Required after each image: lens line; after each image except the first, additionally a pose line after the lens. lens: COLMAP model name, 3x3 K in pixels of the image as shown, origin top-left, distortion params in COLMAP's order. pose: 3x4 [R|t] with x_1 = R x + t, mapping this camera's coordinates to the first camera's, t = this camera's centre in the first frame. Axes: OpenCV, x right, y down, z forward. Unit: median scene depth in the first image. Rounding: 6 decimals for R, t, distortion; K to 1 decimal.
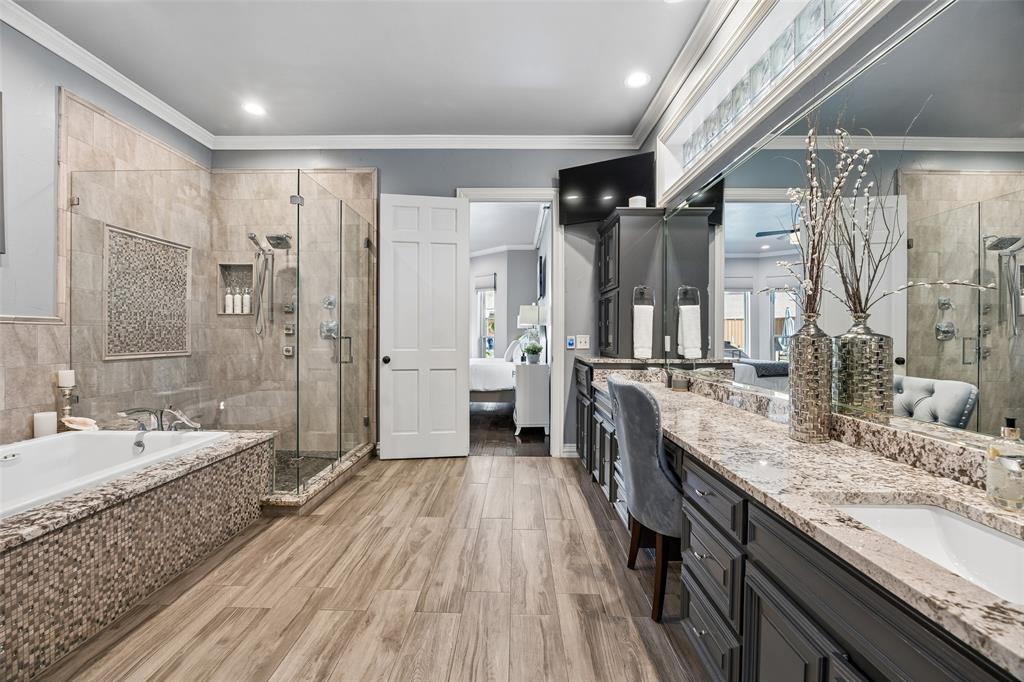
lens RADIAL K [[436.8, 0, 511.9], [0, 436.8, 336.8], [0, 0, 1]] dist [-0.004070, -0.000204]
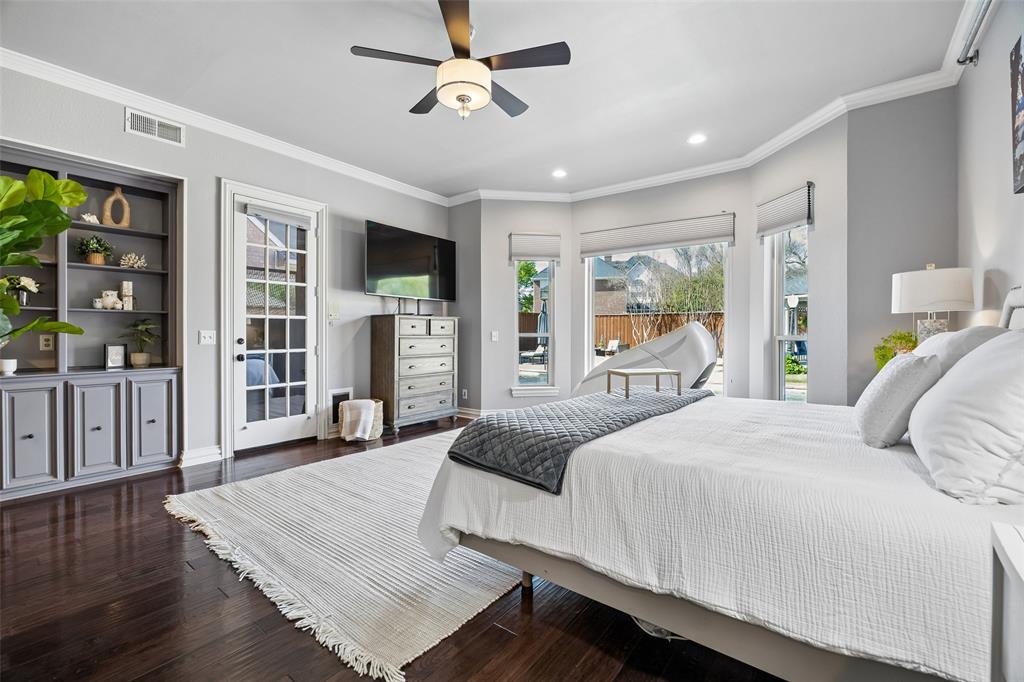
lens RADIAL K [[436.8, 0, 512.7], [0, 436.8, 333.6], [0, 0, 1]] dist [-0.004070, -0.000204]
pose [[0.802497, -0.007437, -0.596609, -0.022917], [0.001832, 0.999948, -0.010001, -0.002348], [0.596653, 0.006933, 0.802469, 0.600826]]
